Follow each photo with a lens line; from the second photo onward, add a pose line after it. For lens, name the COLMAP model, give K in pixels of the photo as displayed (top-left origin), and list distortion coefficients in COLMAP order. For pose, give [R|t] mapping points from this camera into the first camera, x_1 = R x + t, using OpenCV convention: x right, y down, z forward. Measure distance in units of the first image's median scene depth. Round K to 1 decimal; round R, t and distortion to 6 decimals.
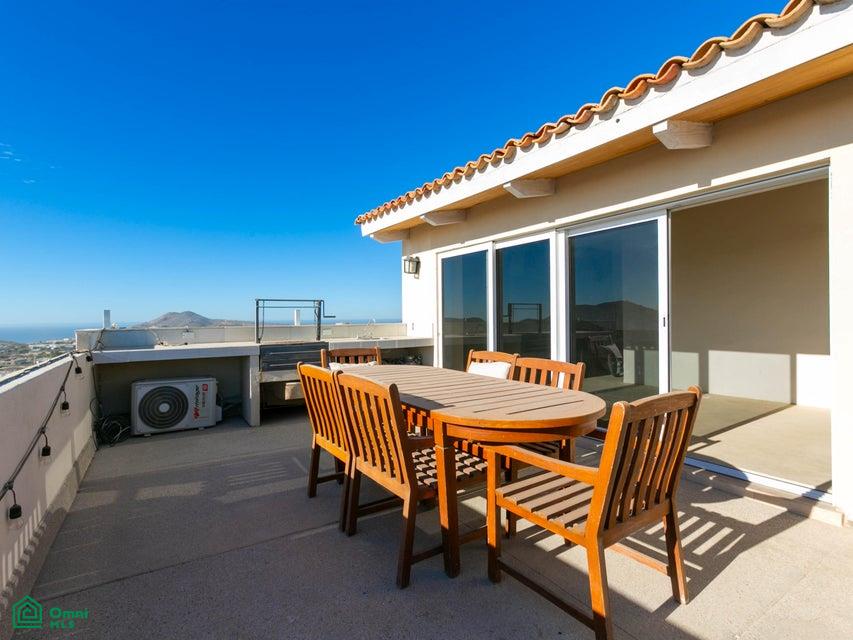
lens RADIAL K [[427.2, 0, 426.0], [0, 427.2, 317.8], [0, 0, 1]] dist [-0.012296, 0.000580]
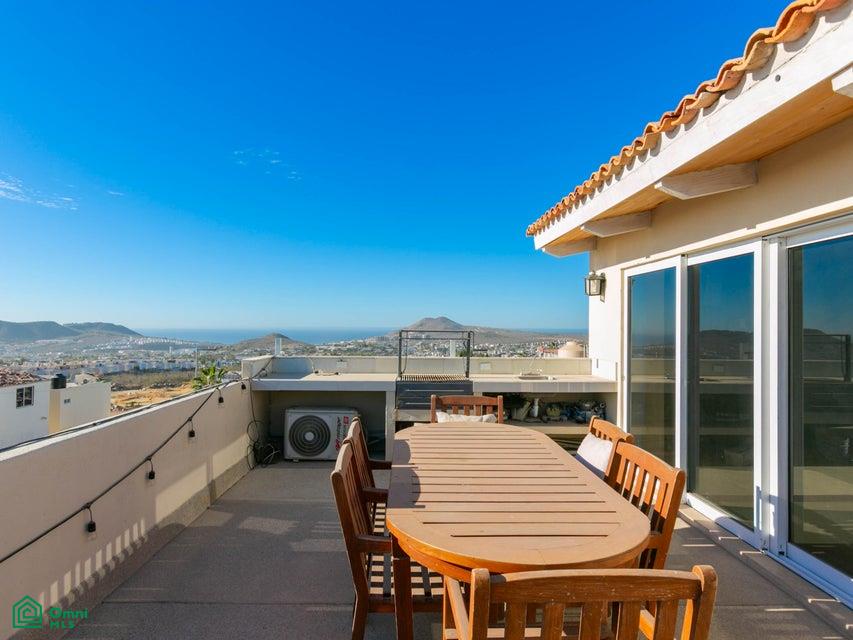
lens RADIAL K [[511.8, 0, 425.6], [0, 511.8, 321.3], [0, 0, 1]] dist [-0.007489, -0.004596]
pose [[0.855919, 0.013324, -0.516938, 0.268171], [-0.018435, 0.999819, -0.004753, -0.068322], [0.516781, 0.013598, 0.856009, 0.079812]]
